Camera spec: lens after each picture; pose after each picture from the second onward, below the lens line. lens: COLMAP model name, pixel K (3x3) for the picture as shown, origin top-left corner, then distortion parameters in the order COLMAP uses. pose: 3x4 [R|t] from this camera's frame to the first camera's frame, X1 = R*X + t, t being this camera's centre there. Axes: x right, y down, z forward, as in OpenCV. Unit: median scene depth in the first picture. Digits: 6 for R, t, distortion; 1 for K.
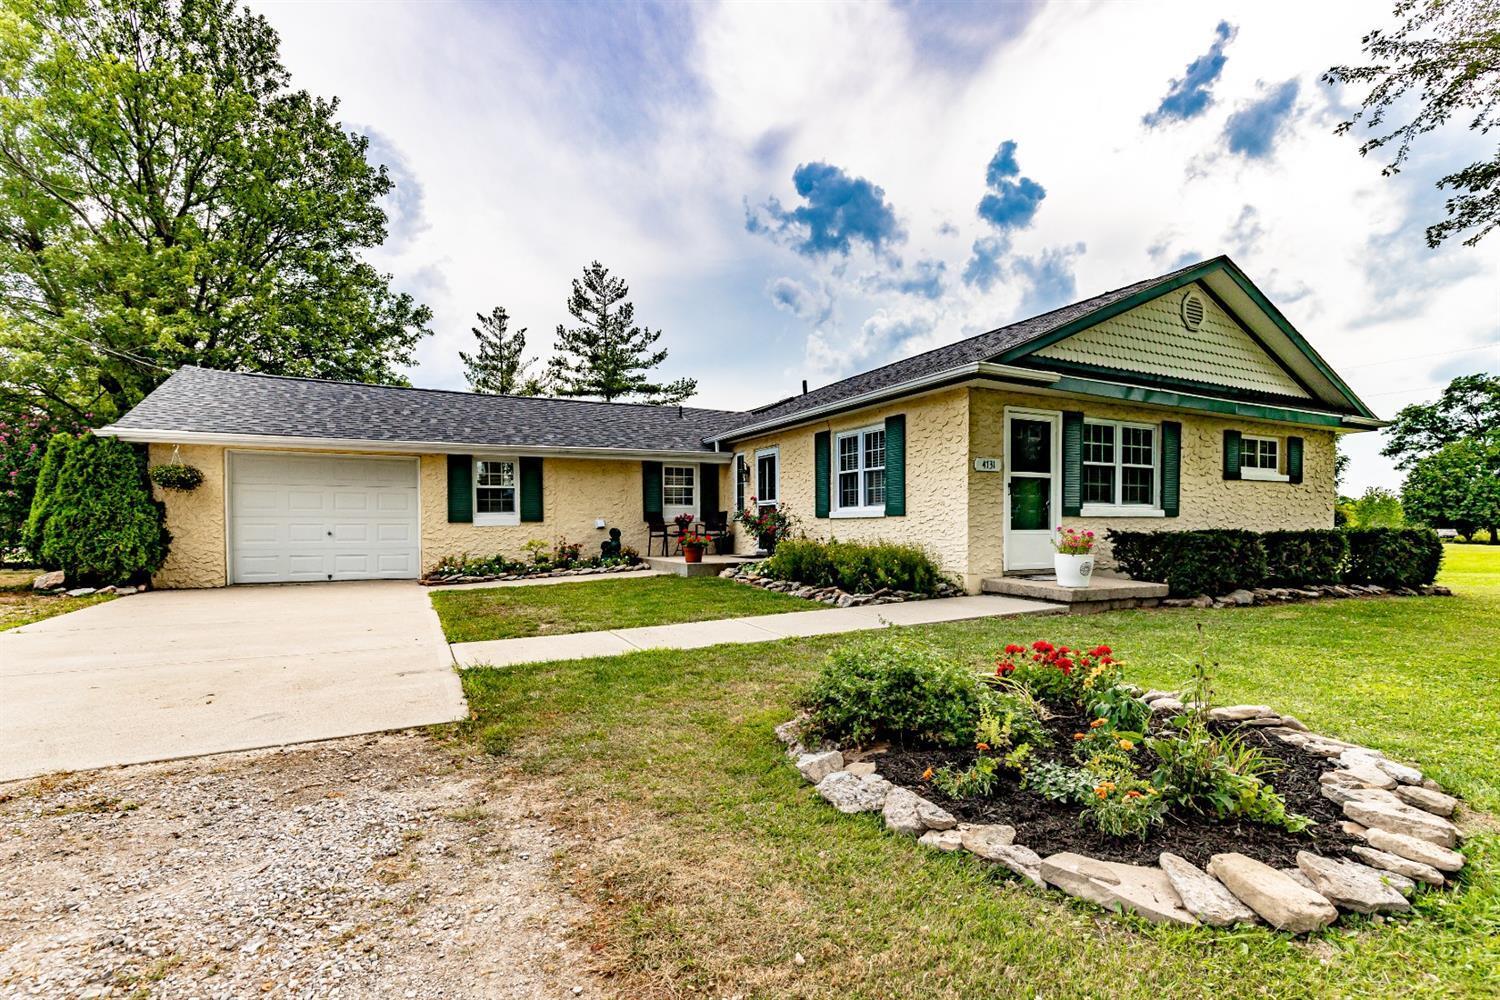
lens RADIAL K [[699.5, 0, 735.4], [0, 699.5, 538.6], [0, 0, 1]] dist [0.003757, -0.001811]
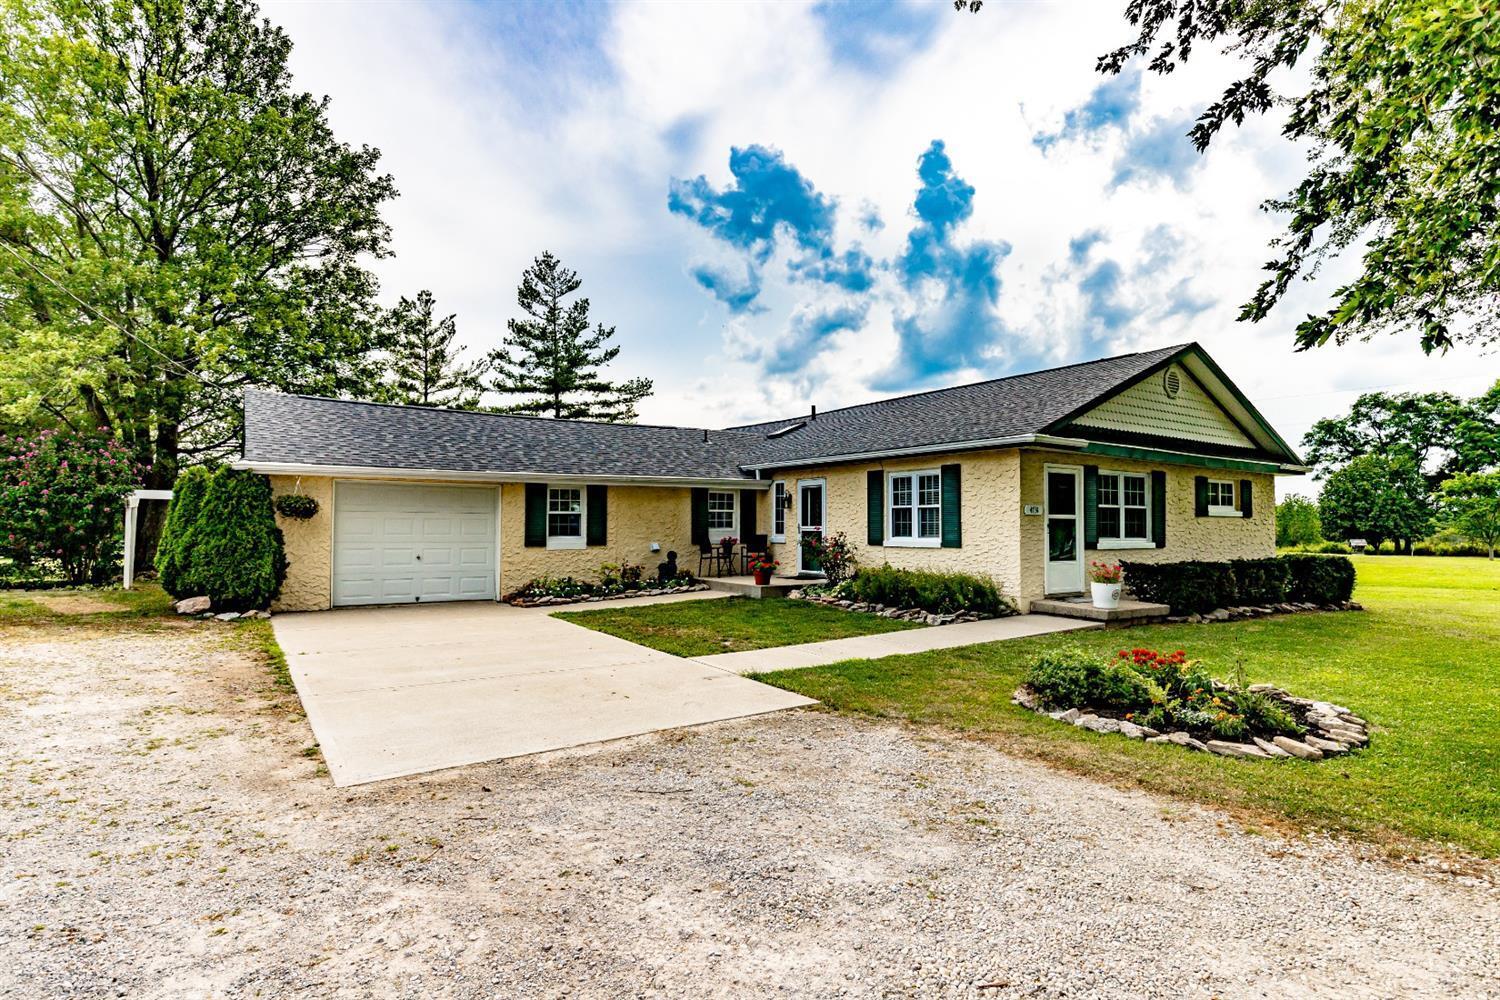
lens RADIAL K [[784.2, 0, 752.9], [0, 784.2, 502.5], [0, 0, 1]] dist [0.000616, -0.003858]
pose [[0.990827, 0.012050, 0.134597, -0.257208], [-0.005285, 0.998710, -0.050507, -0.035198], [-0.135032, 0.049332, 0.989612, -0.255715]]
